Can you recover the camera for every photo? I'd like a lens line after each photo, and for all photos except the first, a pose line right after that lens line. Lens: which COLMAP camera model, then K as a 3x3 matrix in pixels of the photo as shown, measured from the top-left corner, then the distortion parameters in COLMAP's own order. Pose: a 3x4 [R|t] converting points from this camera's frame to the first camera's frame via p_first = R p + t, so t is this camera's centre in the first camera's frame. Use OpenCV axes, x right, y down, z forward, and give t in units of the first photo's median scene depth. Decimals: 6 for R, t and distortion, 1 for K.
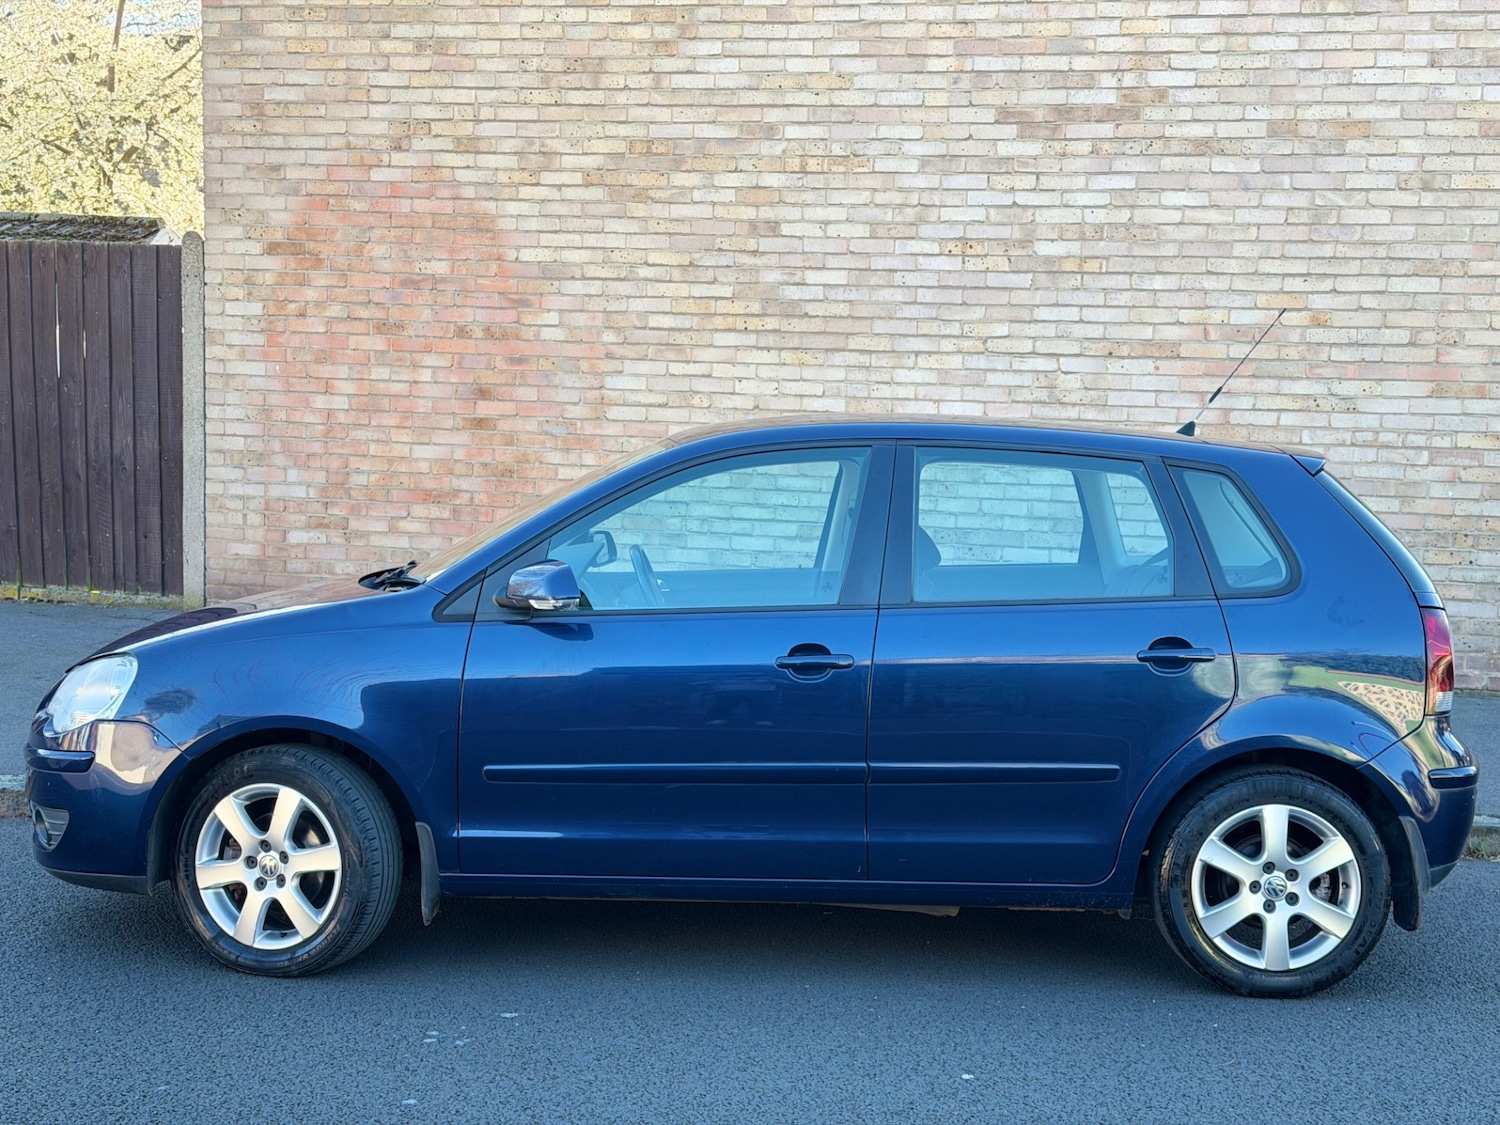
lens RADIAL K [[2076.2, 0, 756.1], [0, 2076.2, 562.8], [0, 0, 1]] dist [0.208690, -0.479088]
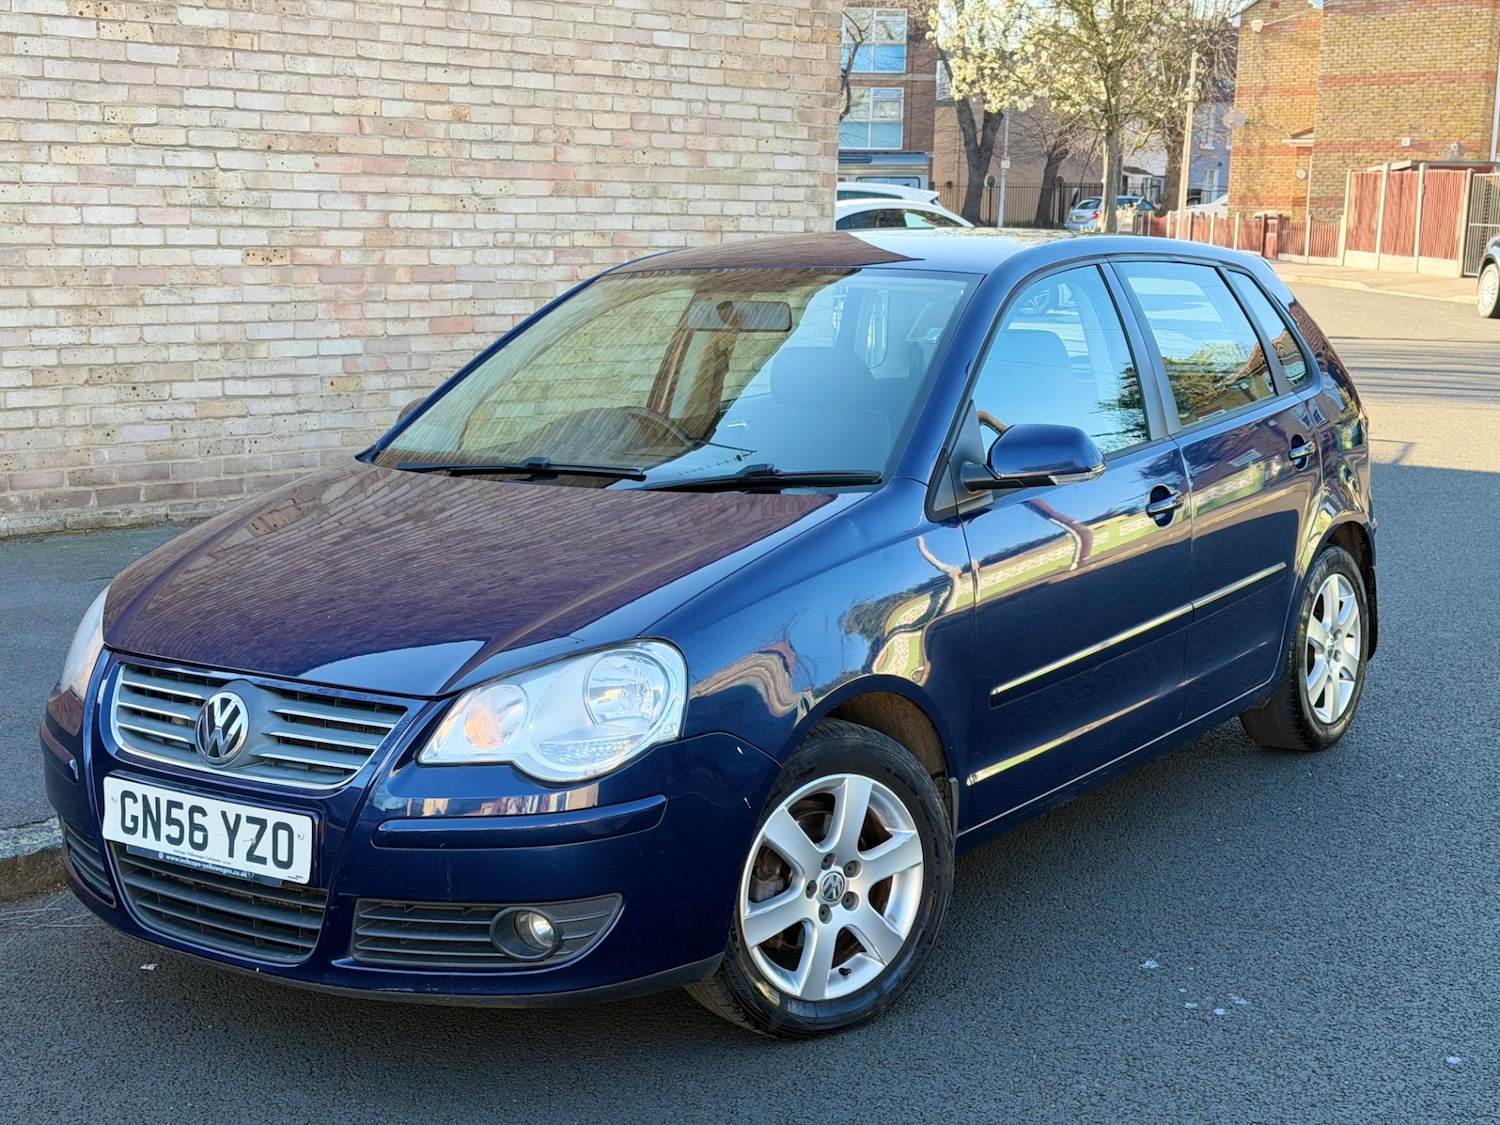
lens RADIAL K [[2075.7, 0, 750.7], [0, 2075.7, 564.7], [0, 0, 1]] dist [0.202023, -0.437837]
pose [[0.581706, -0.160041, 0.797499, -0.422511], [0.077084, 0.986887, 0.141820, -0.036821], [-0.809738, -0.021023, 0.586414, 0.314841]]
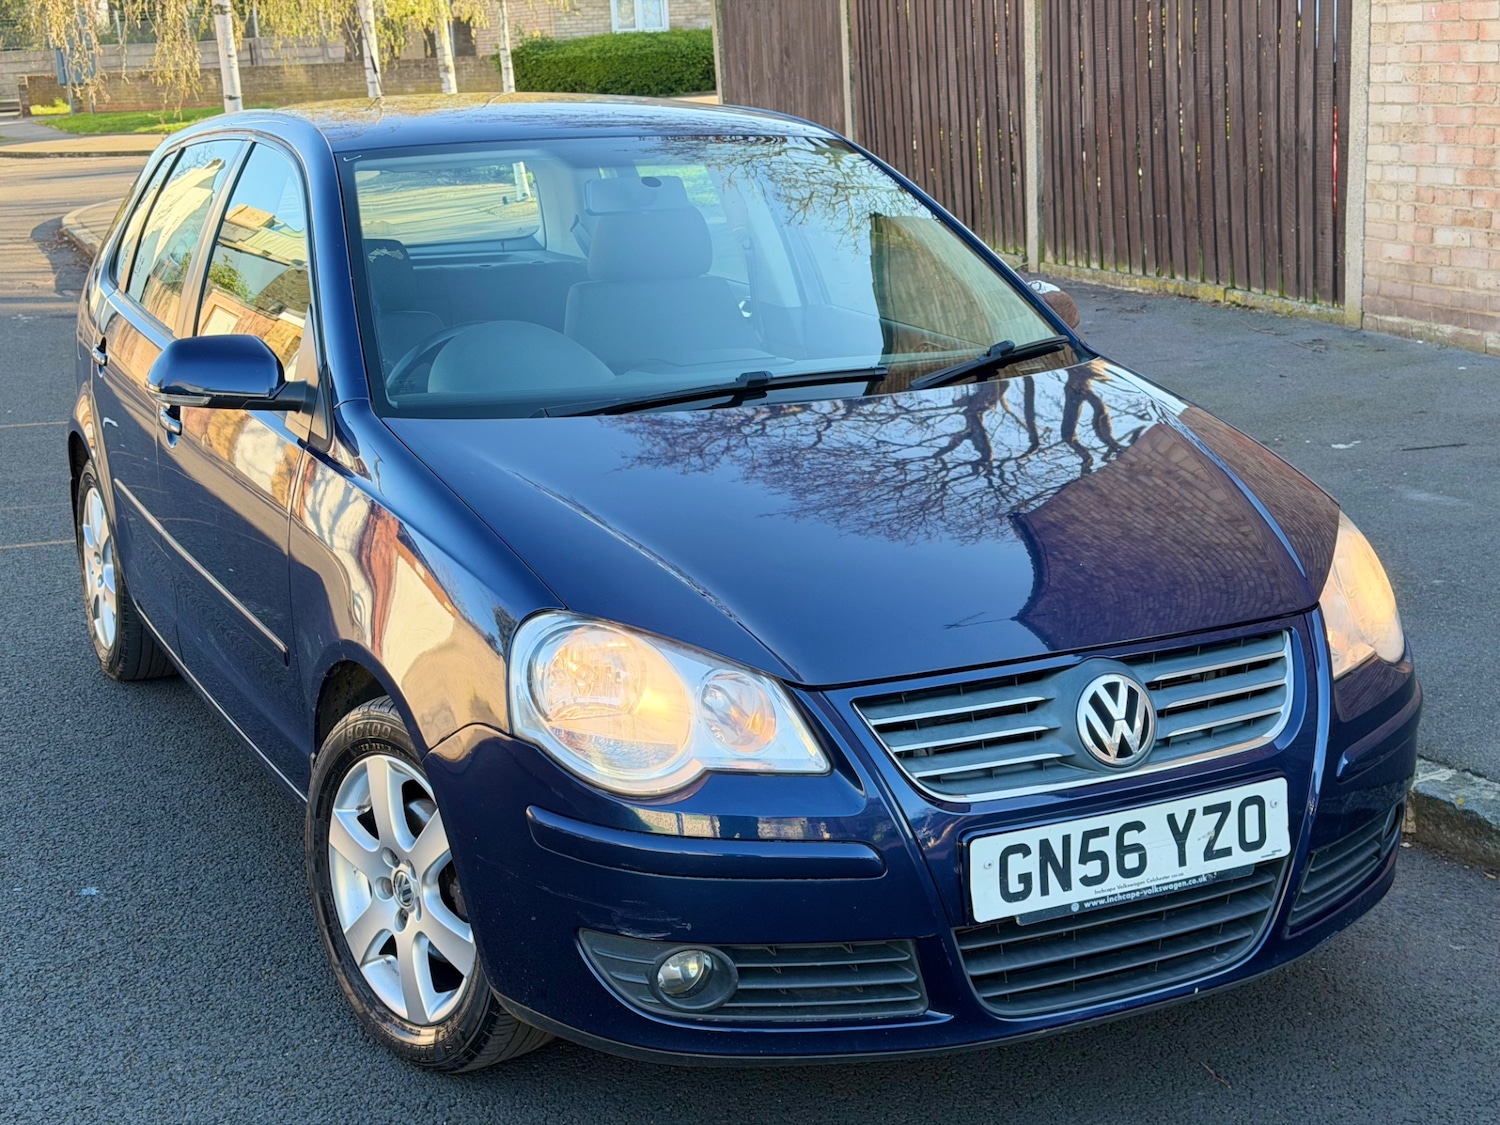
lens RADIAL K [[2077.3, 0, 742.4], [0, 2077.3, 560.6], [0, 0, 1]] dist [0.202309, -0.448946]
pose [[0.526530, 0.151360, -0.836574, 0.328961], [-0.014924, 0.985518, 0.168915, -0.023971], [0.850026, -0.076454, 0.521163, 0.394380]]
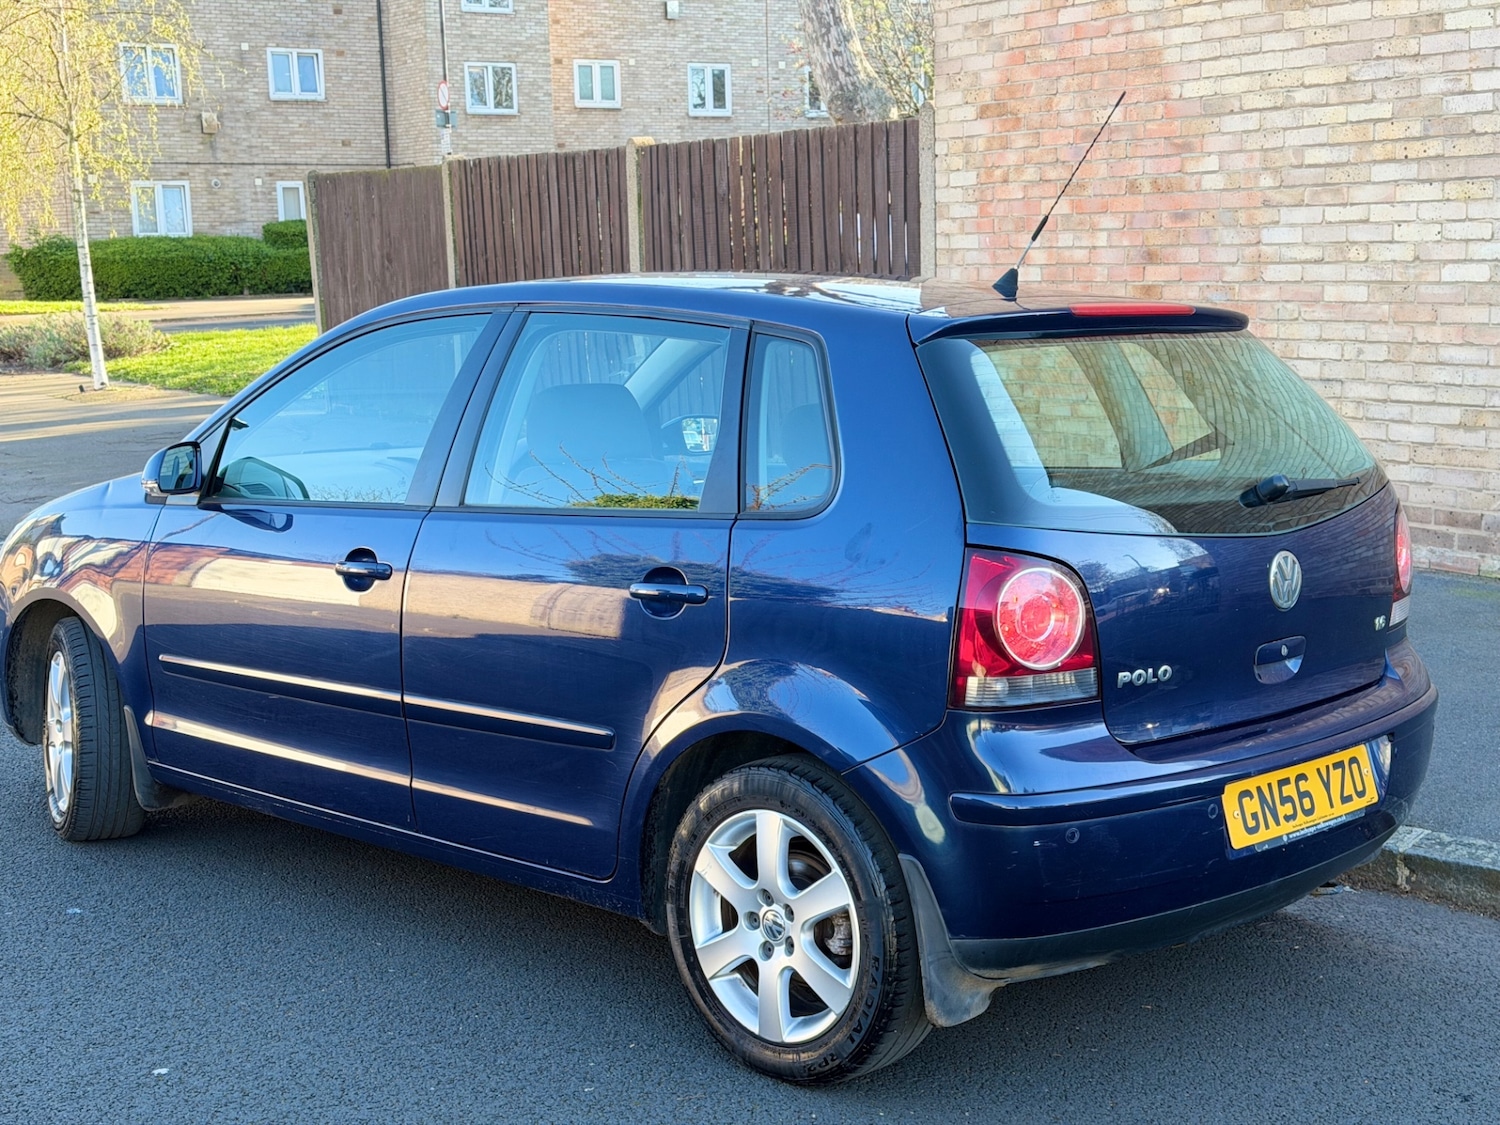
lens RADIAL K [[2075.7, 0, 750.7], [0, 2075.7, 564.7], [0, 0, 1]] dist [0.202023, -0.437837]
pose [[0.716990, 0.063371, -0.694197, 0.379533], [-0.022917, 0.997464, 0.067385, -0.008108], [0.696707, -0.032405, 0.716623, 0.258593]]
